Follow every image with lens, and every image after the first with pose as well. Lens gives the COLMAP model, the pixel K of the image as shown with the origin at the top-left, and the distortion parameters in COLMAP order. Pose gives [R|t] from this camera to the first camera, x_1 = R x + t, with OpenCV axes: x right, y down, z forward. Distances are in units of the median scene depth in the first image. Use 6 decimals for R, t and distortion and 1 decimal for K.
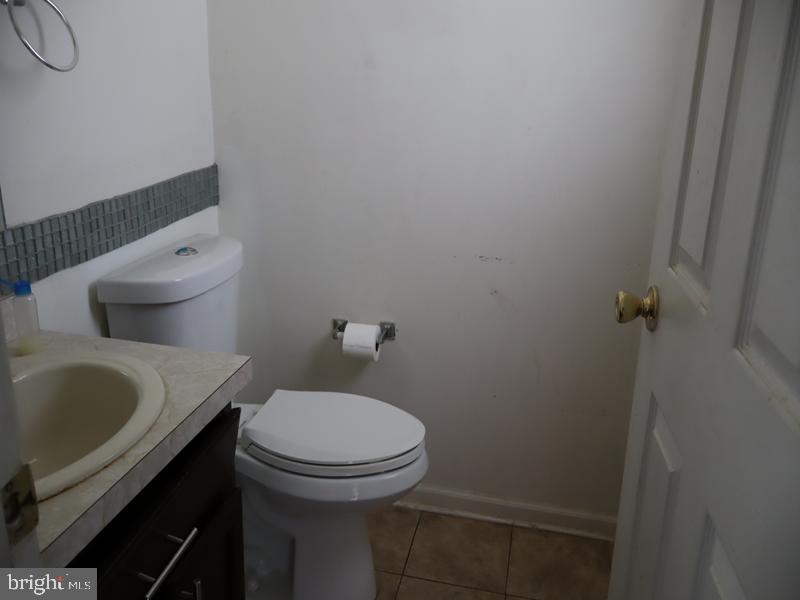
lens RADIAL K [[670.4, 0, 406.2], [0, 670.4, 288.7], [0, 0, 1]] dist [-0.016472, 0.005102]
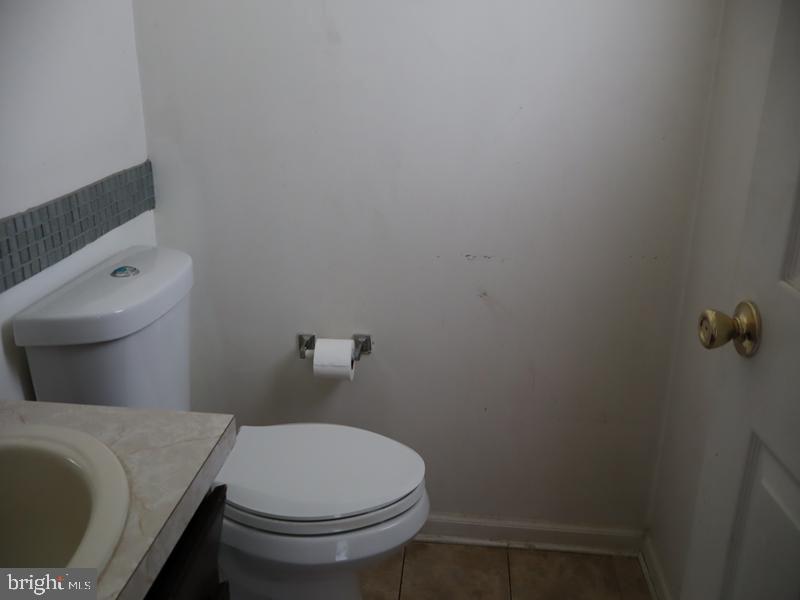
lens RADIAL K [[673.0, 0, 399.1], [0, 673.0, 271.6], [0, 0, 1]] dist [-0.010943, 0.009361]
pose [[0.992505, -0.053948, 0.109653, -0.081459], [0.053386, 0.998541, 0.008057, -0.041106], [-0.109928, -0.002143, 0.993937, 0.143244]]
